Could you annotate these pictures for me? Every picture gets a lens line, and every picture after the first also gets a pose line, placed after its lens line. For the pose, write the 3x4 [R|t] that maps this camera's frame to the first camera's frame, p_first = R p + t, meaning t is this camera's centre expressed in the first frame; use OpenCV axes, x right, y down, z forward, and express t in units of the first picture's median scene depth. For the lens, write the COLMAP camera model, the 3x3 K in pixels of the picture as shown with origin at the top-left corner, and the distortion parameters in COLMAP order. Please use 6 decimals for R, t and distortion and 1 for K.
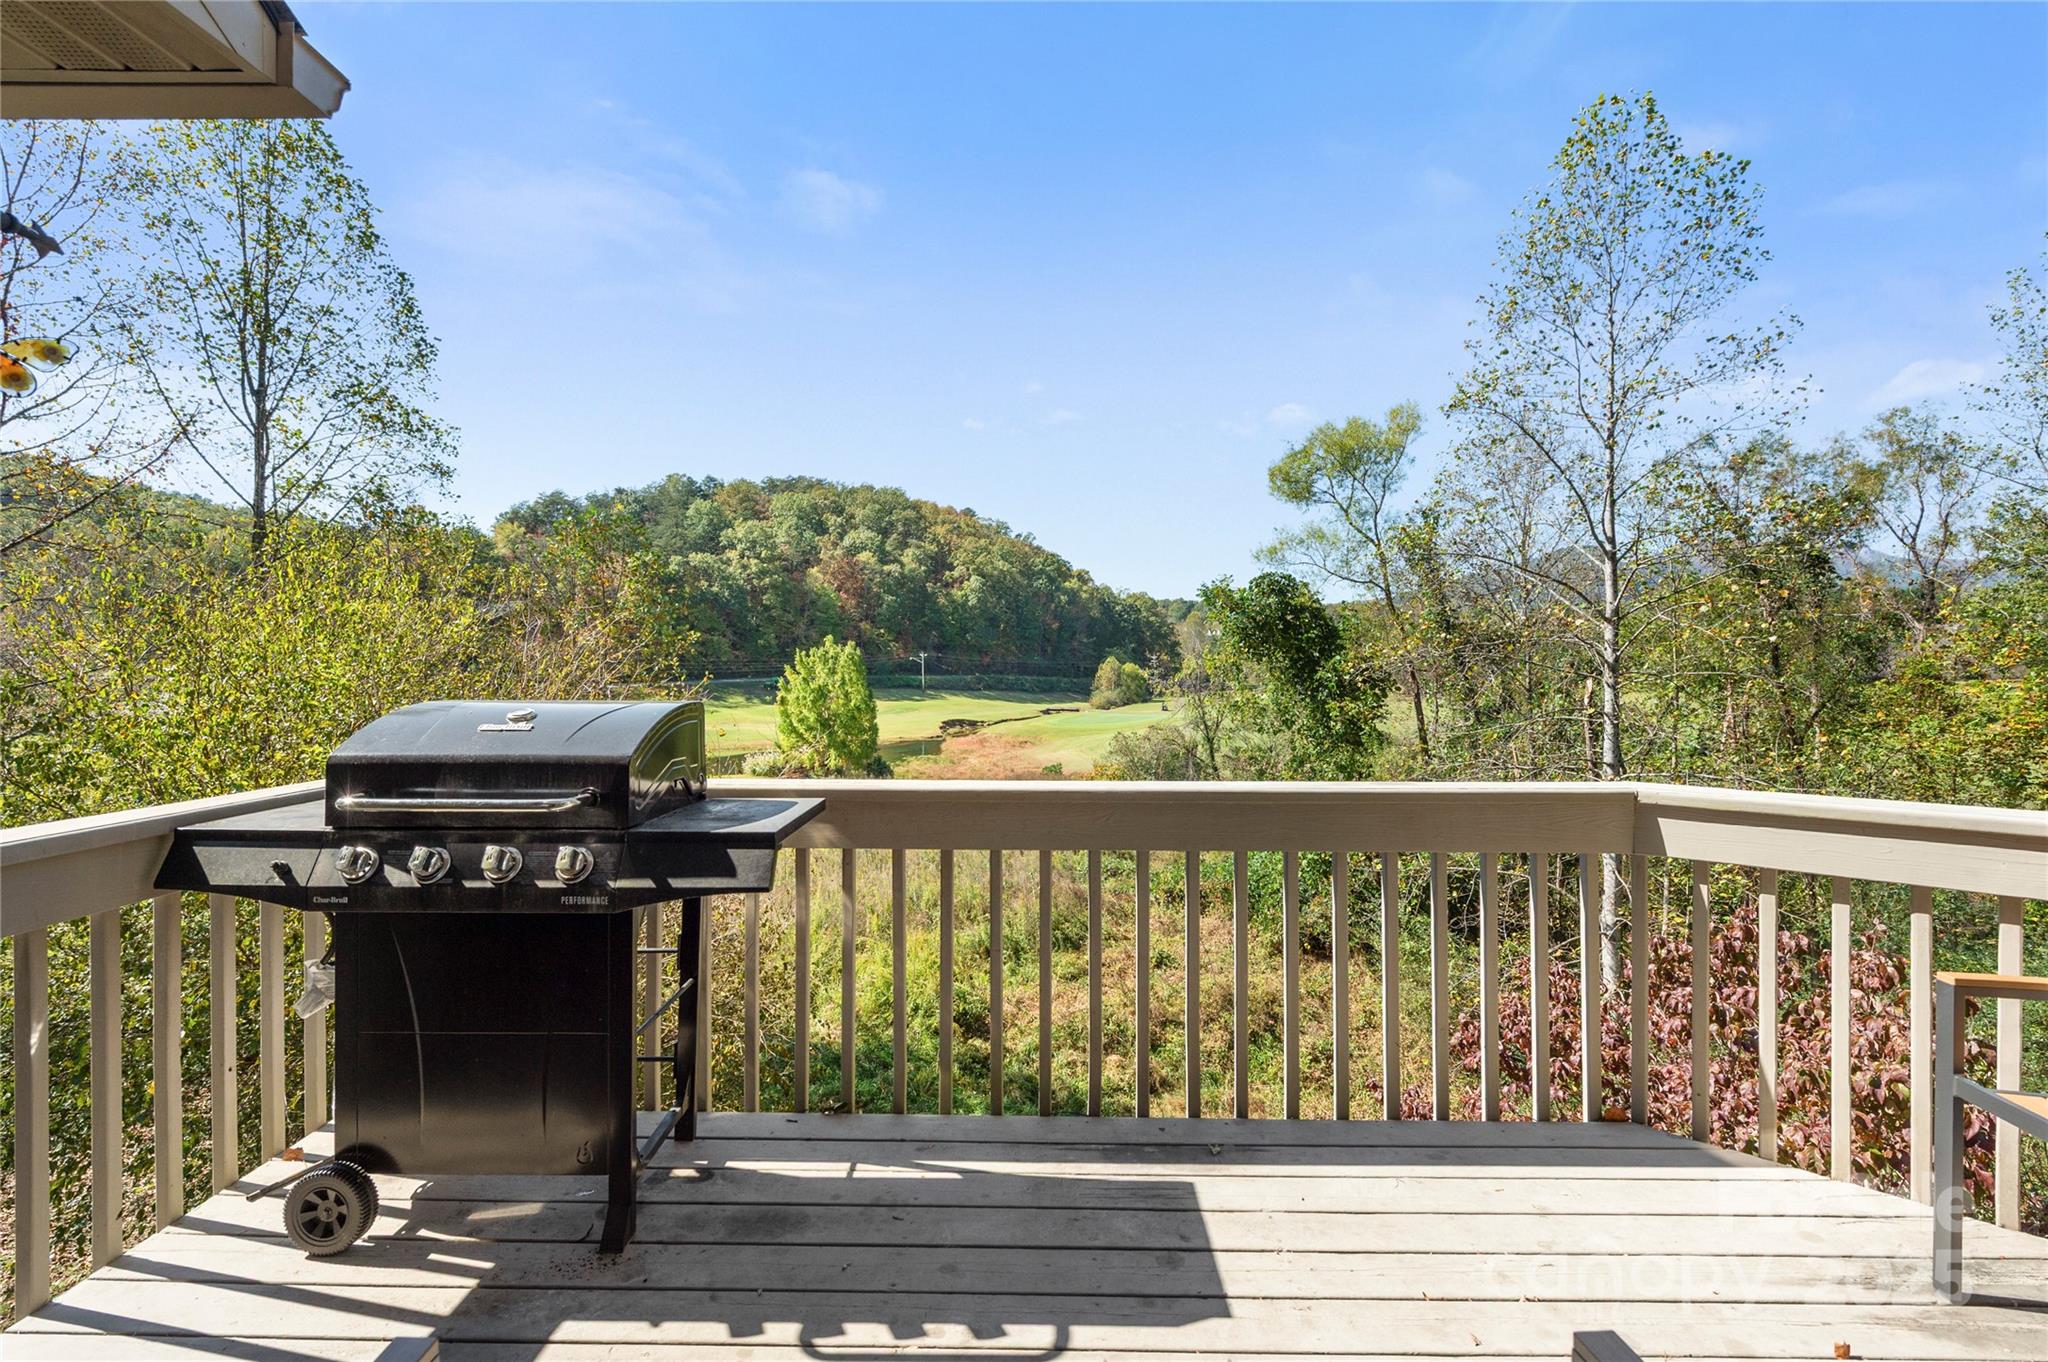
lens RADIAL K [[902.8, 0, 1025.6], [0, 902.8, 675.2], [0, 0, 1]] dist [0.002178, -0.000496]
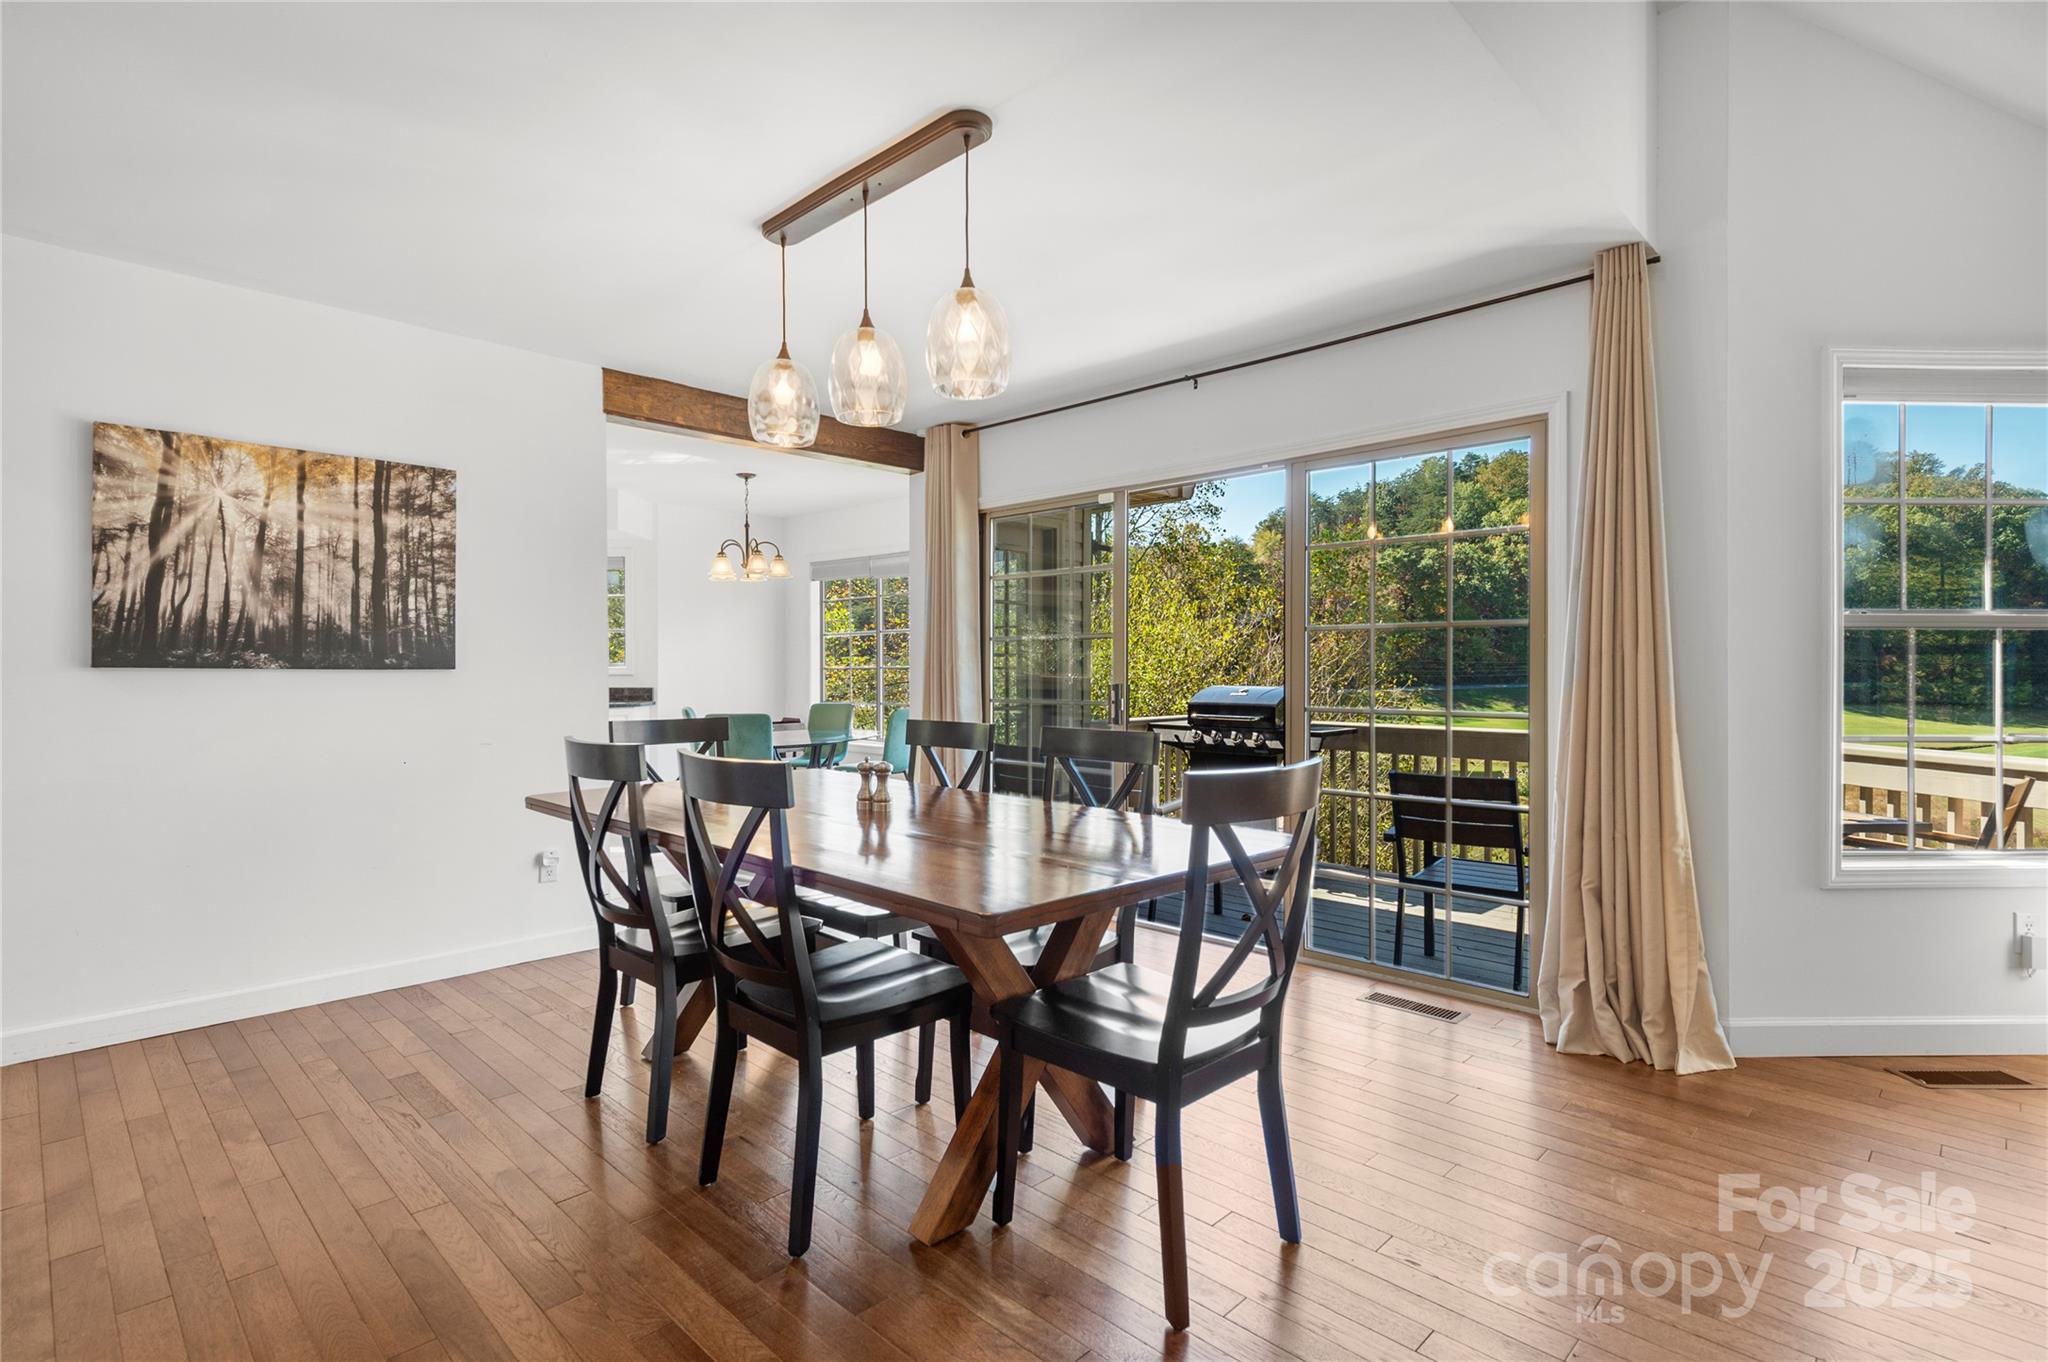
lens RADIAL K [[989.9, 0, 1018.4], [0, 989.9, 673.9], [0, 0, 1]] dist [-0.000435, -0.000410]
pose [[0.721222, 0.000101, -0.692704, 0.087642], [-0.004269, 0.999982, -0.004299, 0.000695], [0.692690, 0.006058, 0.721210, -0.139798]]
